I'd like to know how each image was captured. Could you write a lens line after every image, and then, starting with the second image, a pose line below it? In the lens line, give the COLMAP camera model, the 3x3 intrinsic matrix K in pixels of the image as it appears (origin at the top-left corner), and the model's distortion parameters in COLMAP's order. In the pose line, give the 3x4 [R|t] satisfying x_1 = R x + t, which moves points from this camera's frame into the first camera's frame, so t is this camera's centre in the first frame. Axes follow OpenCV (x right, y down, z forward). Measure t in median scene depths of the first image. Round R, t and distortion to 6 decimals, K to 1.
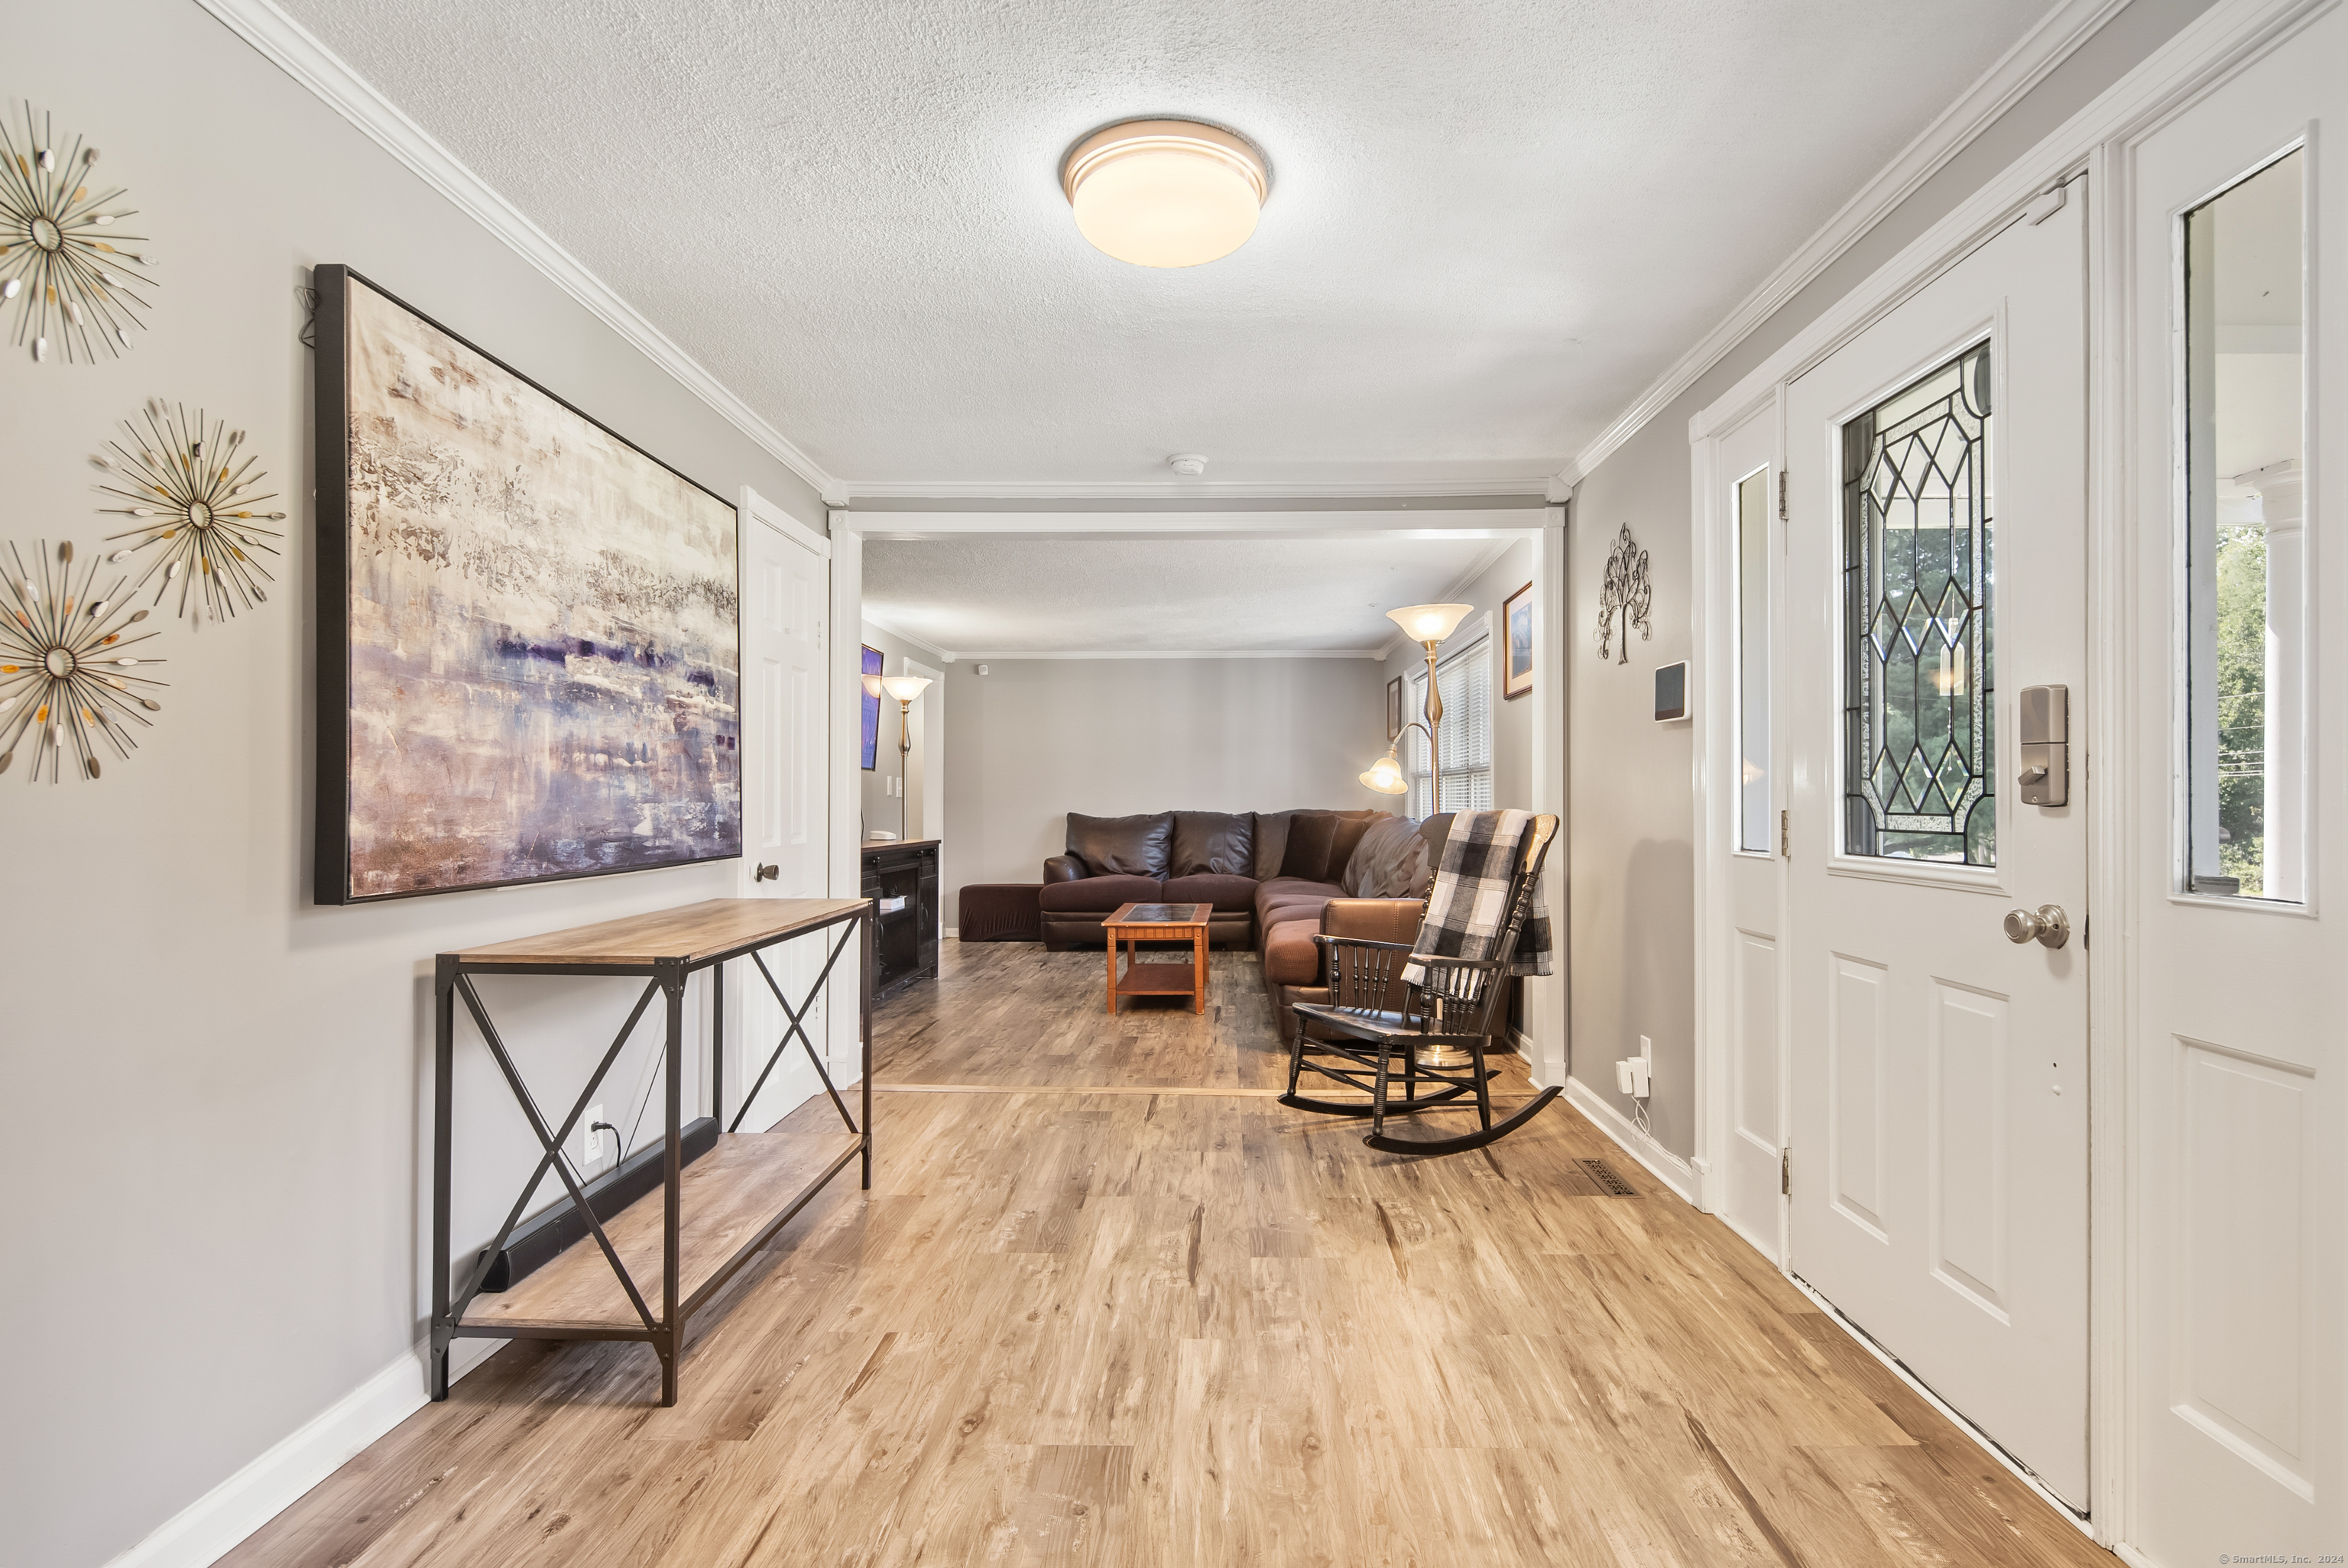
lens RADIAL K [[1180.8, 0, 1181.8], [0, 1180.8, 822.7], [0, 0, 1]] dist [-0.000449, -0.001685]
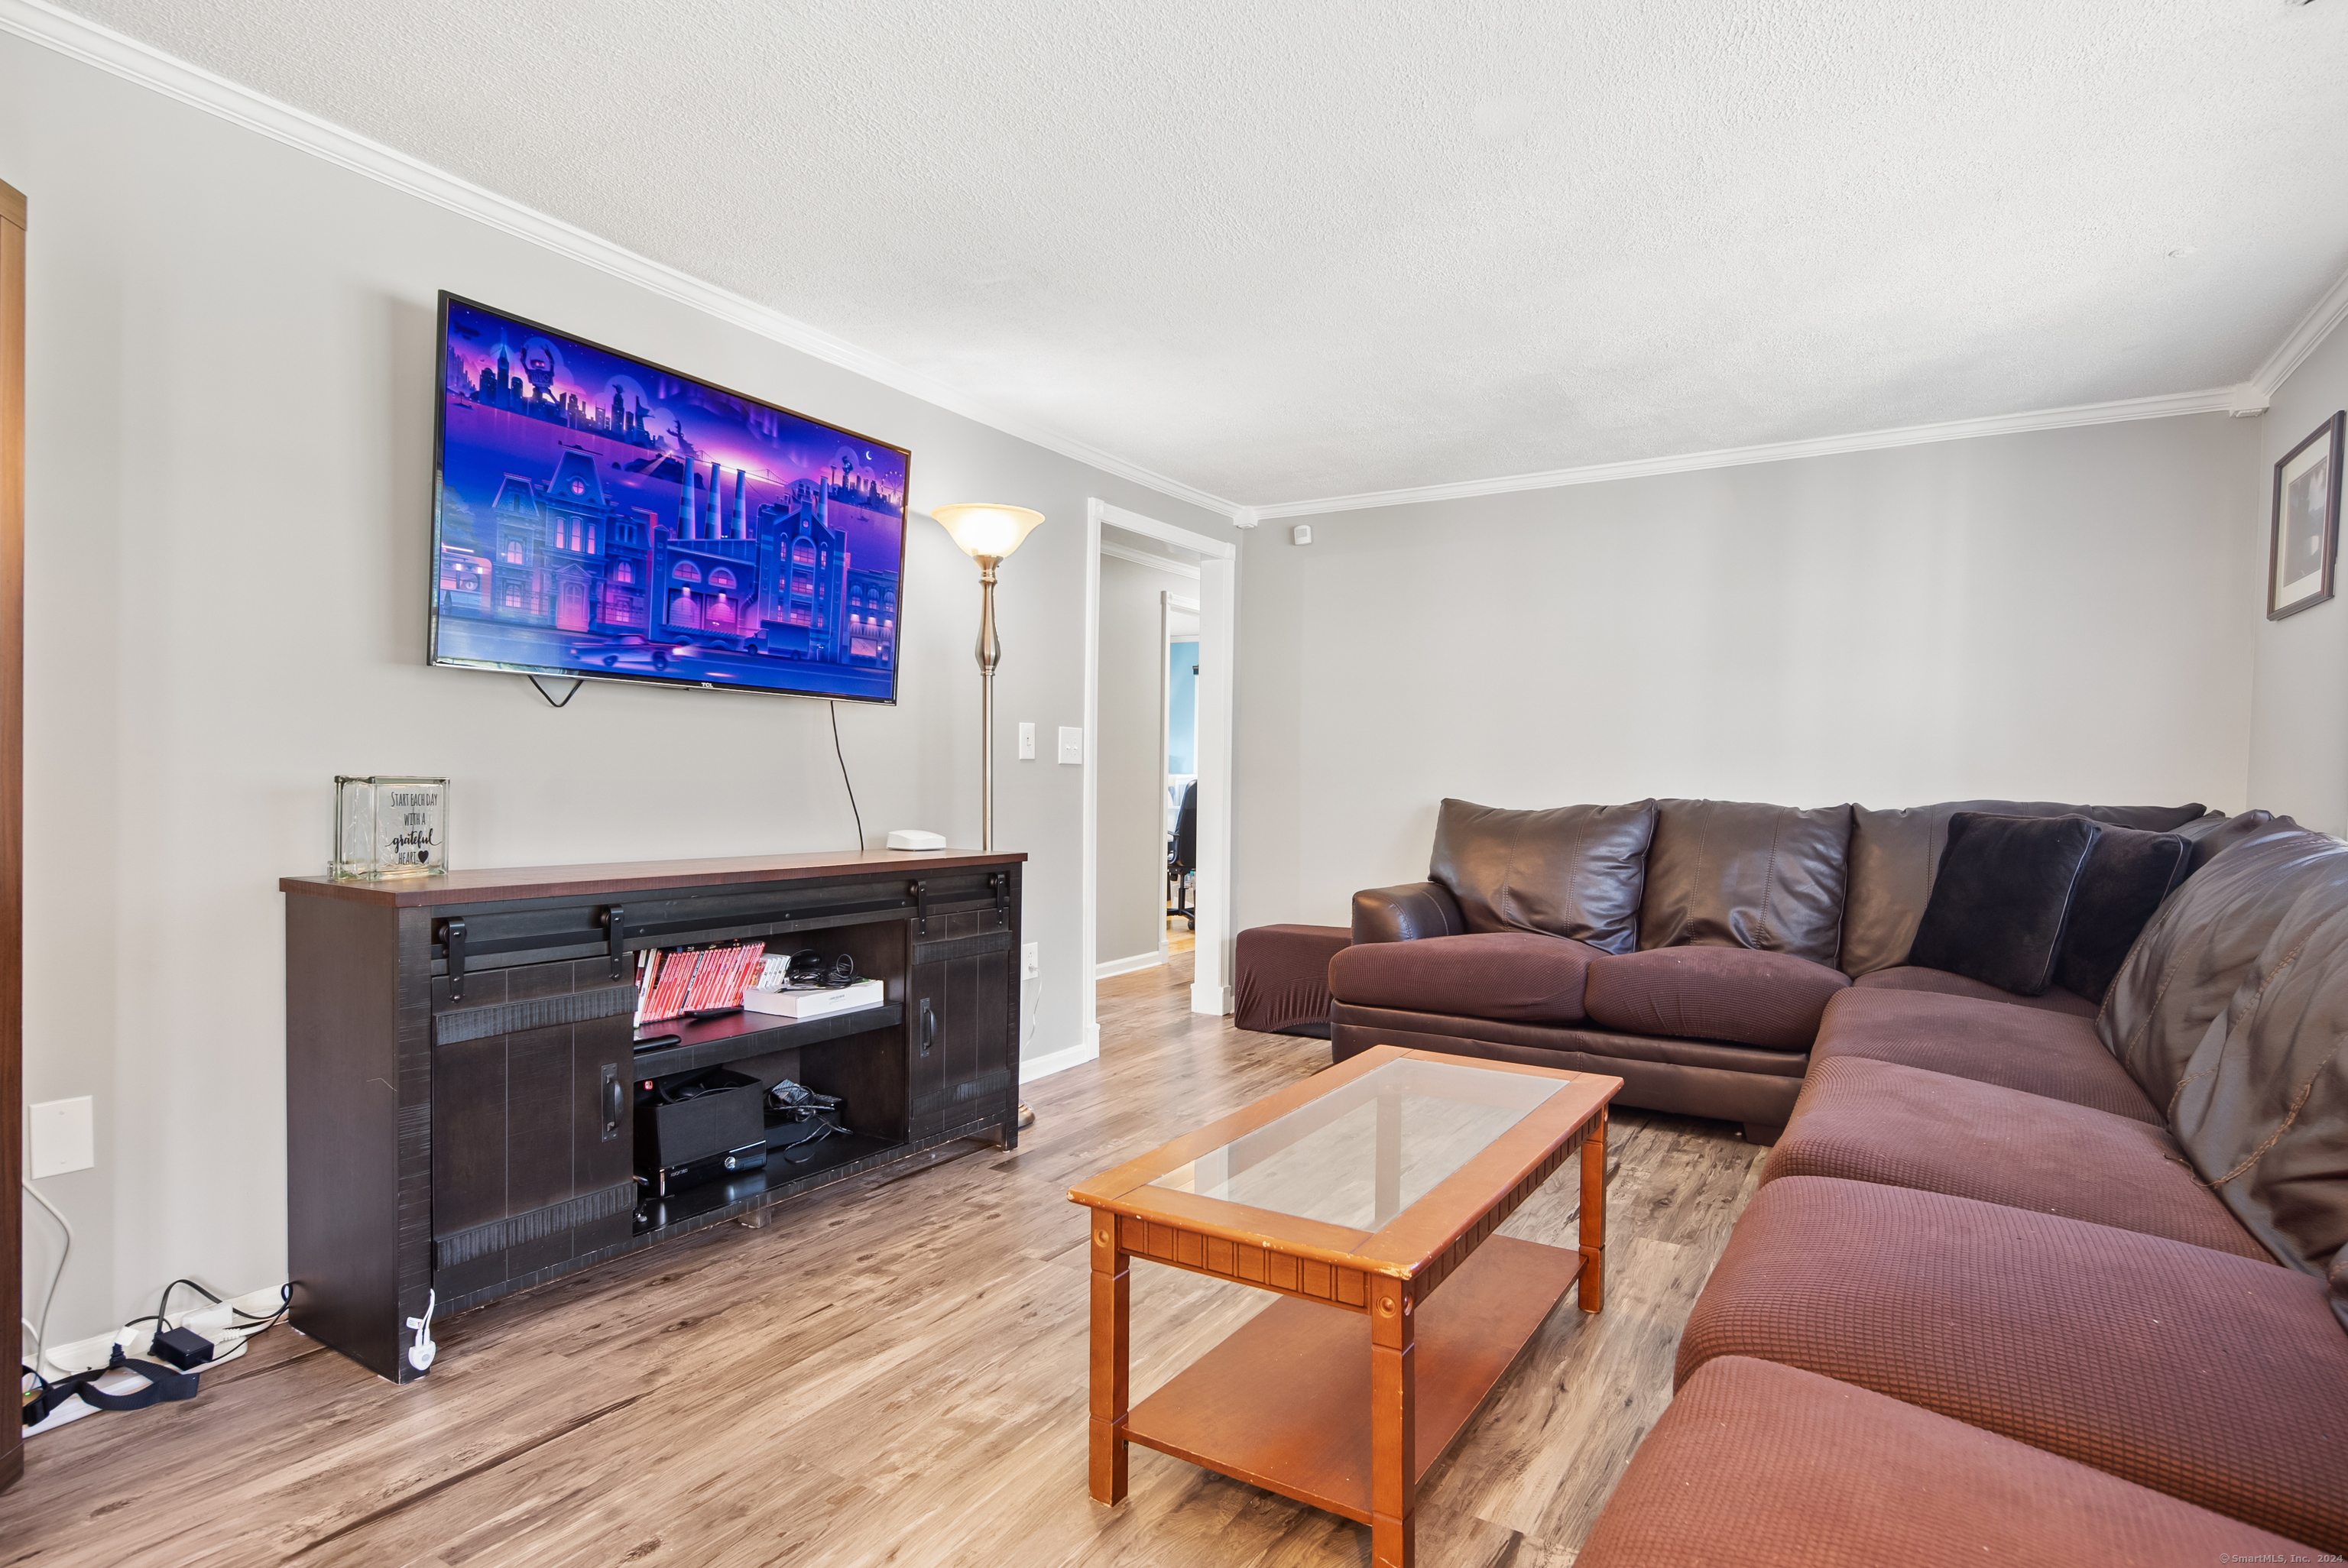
lens RADIAL K [[1222.6, 0, 1185.4], [0, 1222.6, 834.0], [0, 0, 1]] dist [0.003313, -0.000330]
pose [[0.872959, 0.028597, -0.486955, 0.067425], [-0.018375, 0.999499, 0.025756, -0.005249], [0.487447, -0.013536, 0.873047, 0.503314]]
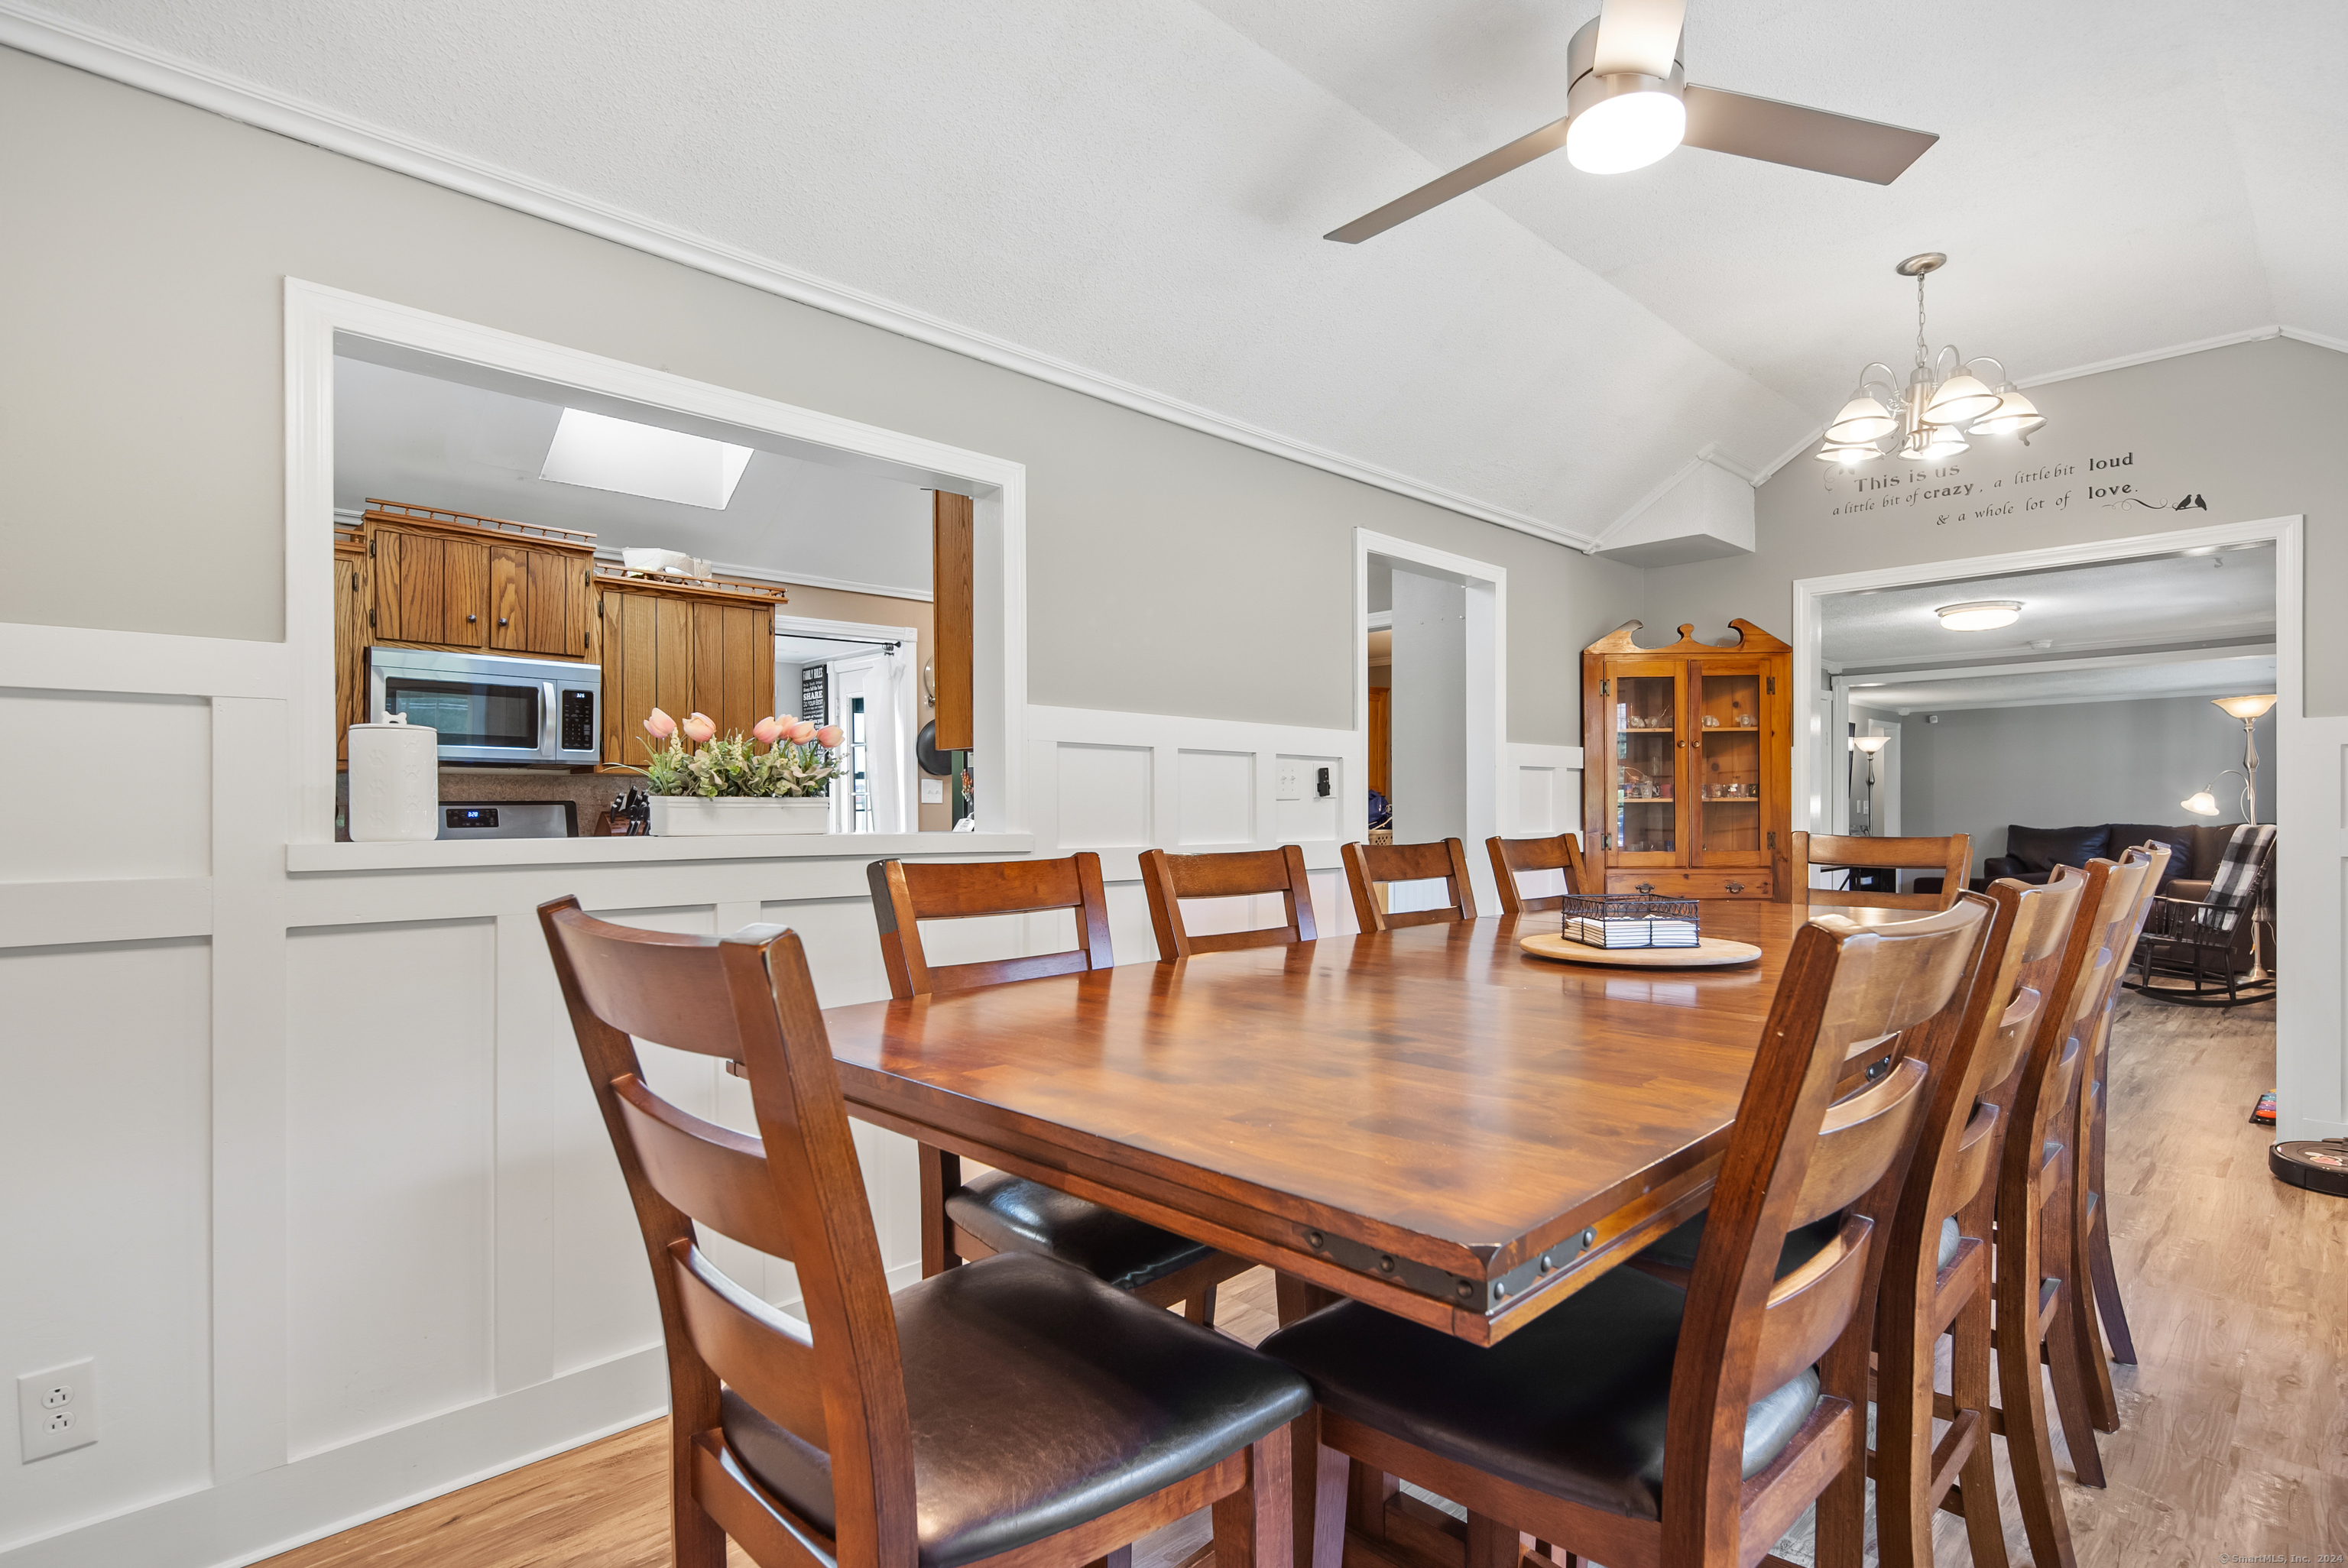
lens RADIAL K [[1180.8, 0, 1181.8], [0, 1180.8, 822.7], [0, 0, 1]] dist [-0.000449, -0.001685]
pose [[0.731126, -0.000041, -0.682243, 0.132322], [-0.005394, 0.999968, -0.005840, 0.002101], [0.682221, 0.007950, 0.731103, -0.612088]]
